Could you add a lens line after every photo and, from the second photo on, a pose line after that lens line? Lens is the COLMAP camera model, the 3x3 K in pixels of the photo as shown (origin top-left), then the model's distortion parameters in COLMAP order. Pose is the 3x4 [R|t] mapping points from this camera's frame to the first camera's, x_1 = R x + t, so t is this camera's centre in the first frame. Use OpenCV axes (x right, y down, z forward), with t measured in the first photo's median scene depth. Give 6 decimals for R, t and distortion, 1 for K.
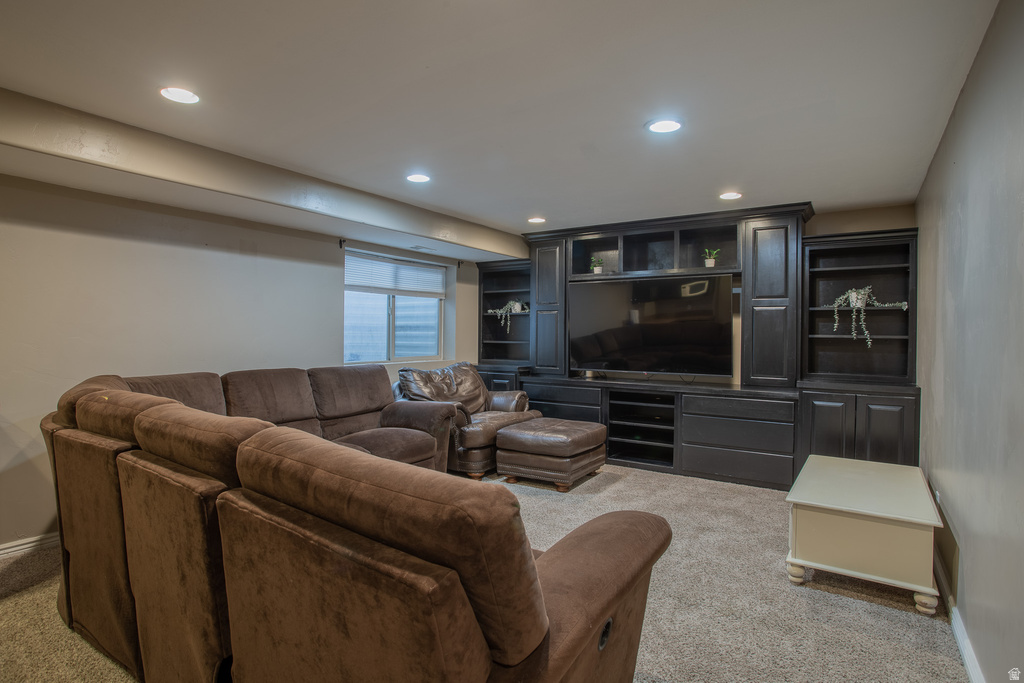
lens RADIAL K [[529.9, 0, 509.4], [0, 529.9, 337.1], [0, 0, 1]] dist [-0.070563, 0.032744]
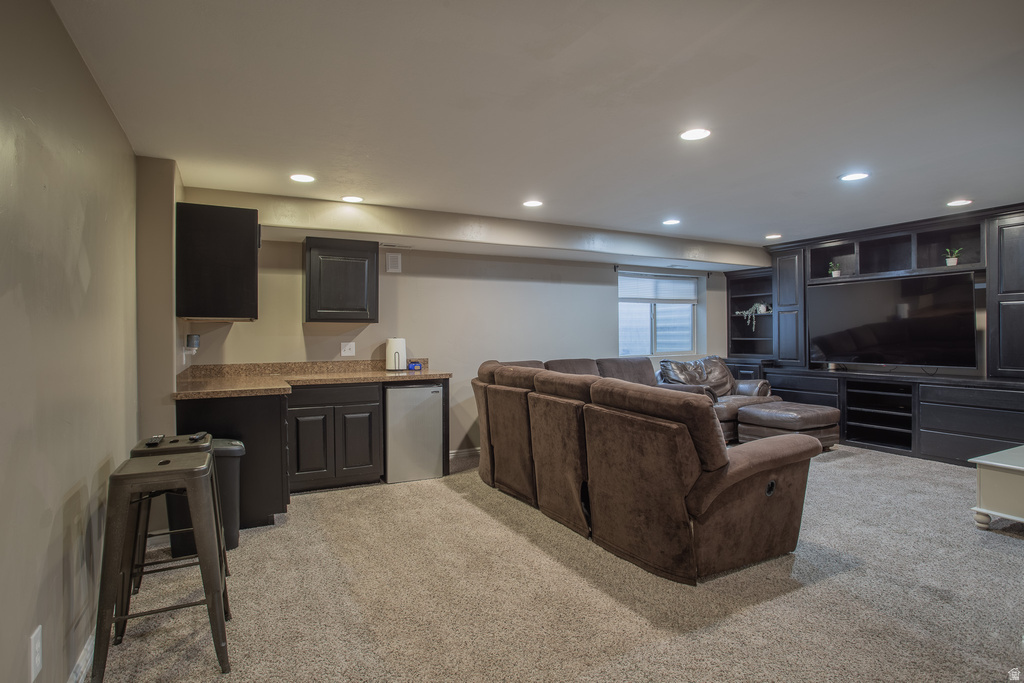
lens RADIAL K [[529.9, 0, 509.4], [0, 529.9, 337.1], [0, 0, 1]] dist [-0.070563, 0.032744]
pose [[0.886721, -0.015227, -0.462055, 0.062686], [0.016021, 0.999869, -0.002205, -0.000601], [0.462028, -0.005448, 0.886849, -0.324863]]
